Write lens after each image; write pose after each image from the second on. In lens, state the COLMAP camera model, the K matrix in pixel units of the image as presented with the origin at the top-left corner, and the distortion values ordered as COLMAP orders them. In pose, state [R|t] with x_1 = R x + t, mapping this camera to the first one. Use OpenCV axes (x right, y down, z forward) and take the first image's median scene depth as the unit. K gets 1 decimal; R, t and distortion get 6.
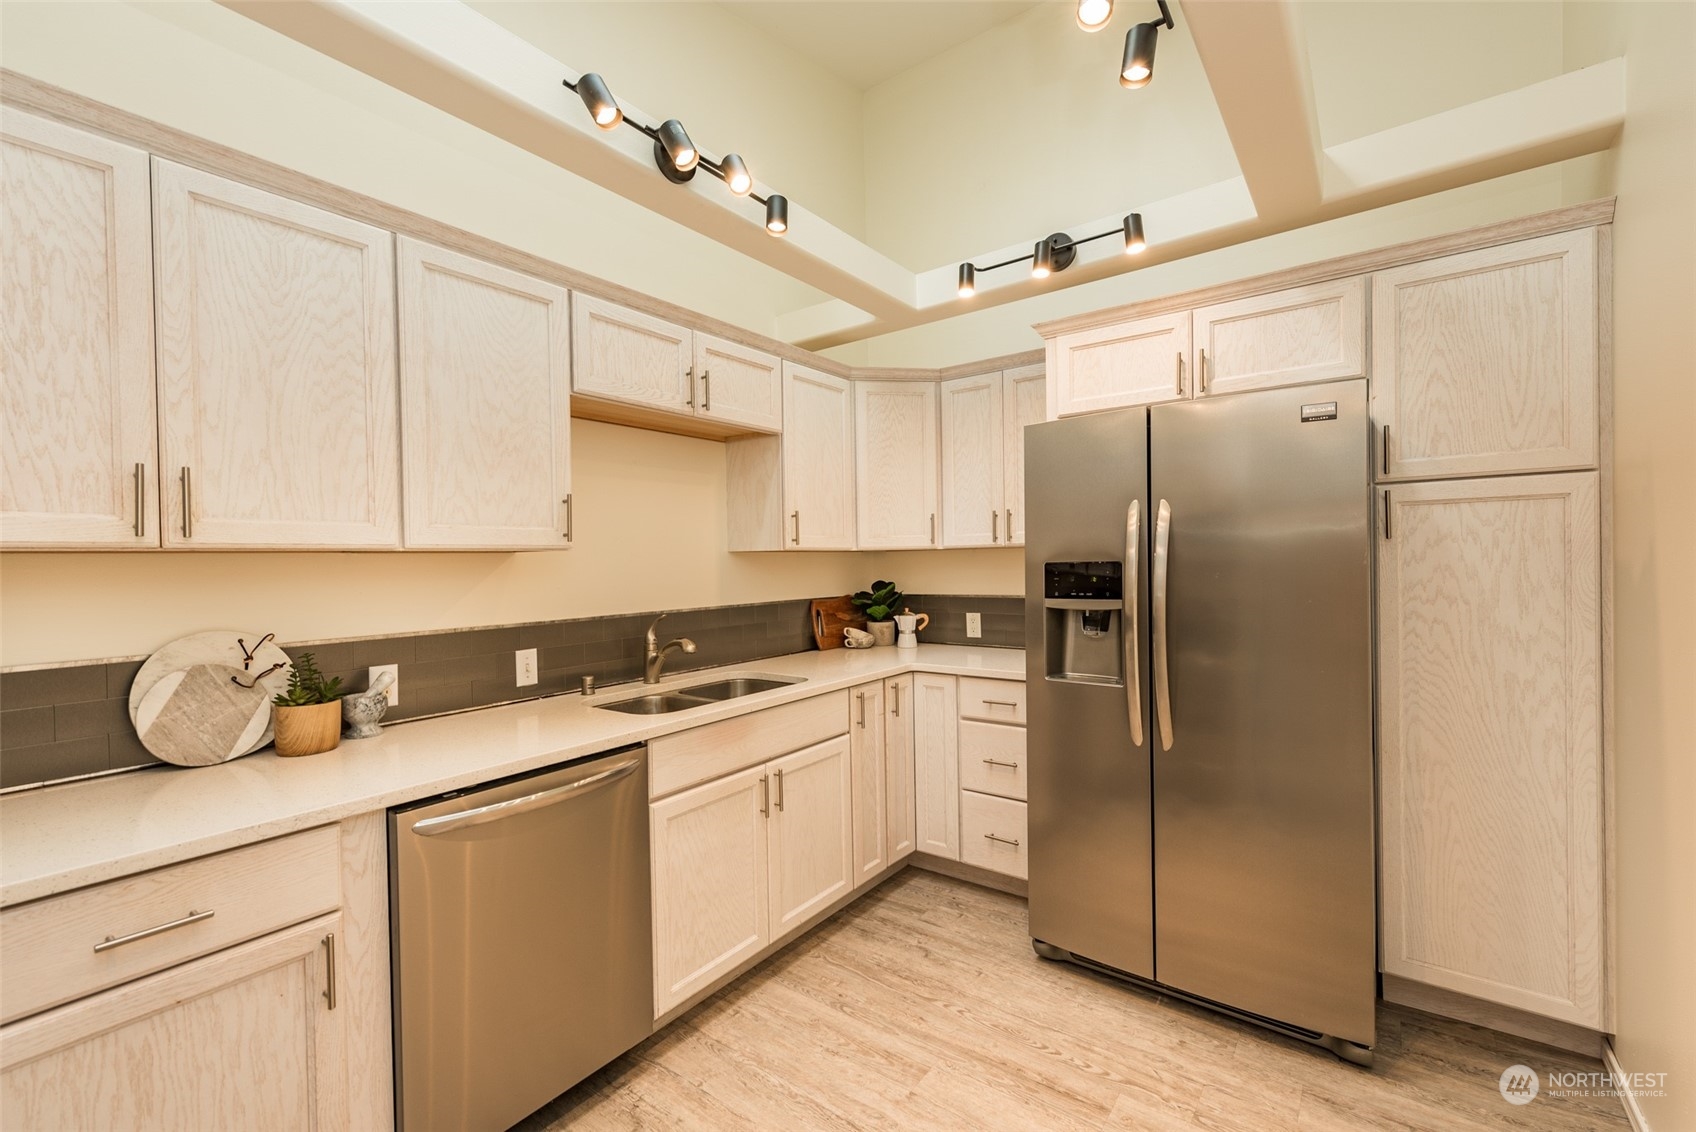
lens RADIAL K [[708.6, 0, 849.4], [0, 708.6, 573.8], [0, 0, 1]] dist [0.002252, 0.000636]
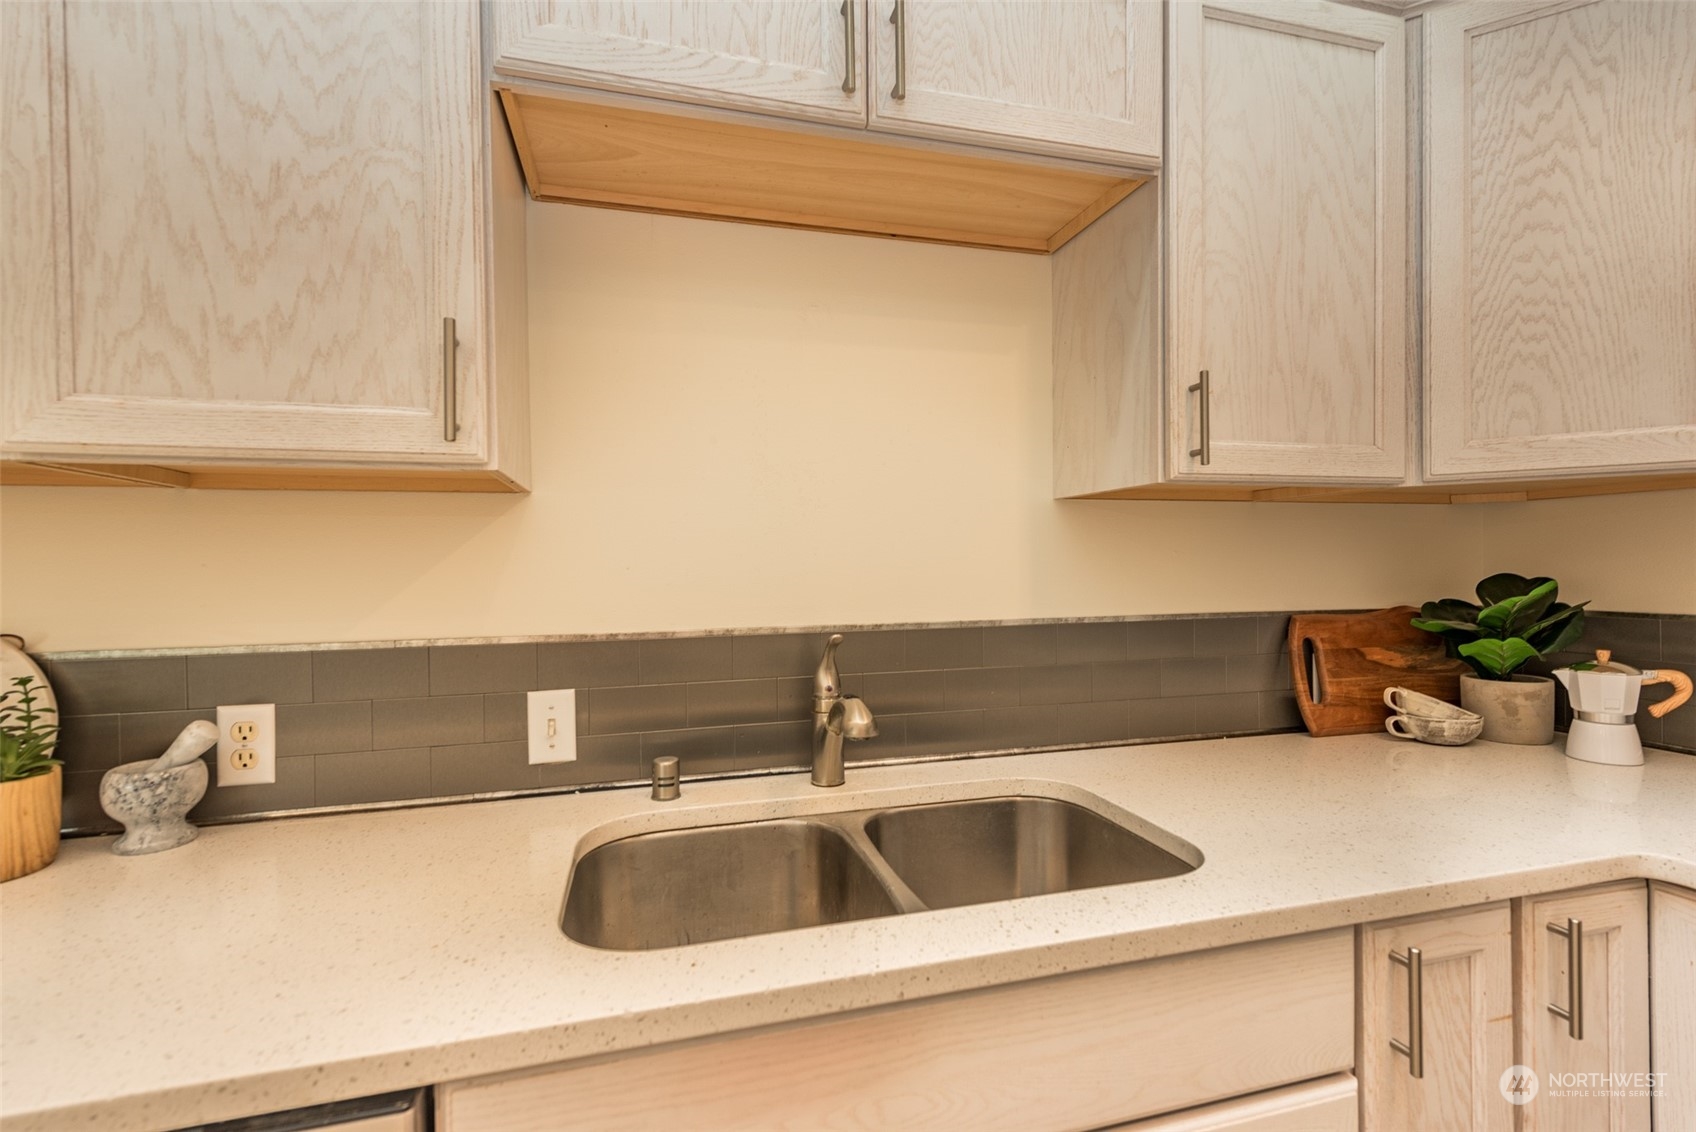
lens RADIAL K [[769.1, 0, 838.5], [0, 769.1, 569.2], [0, 0, 1]] dist [0.013243, -0.002523]
pose [[0.783325, 0.012079, -0.621495, 0.024798], [-0.014056, 0.999900, 0.001717, 0.013950], [0.621453, 0.007390, 0.783416, 0.517450]]
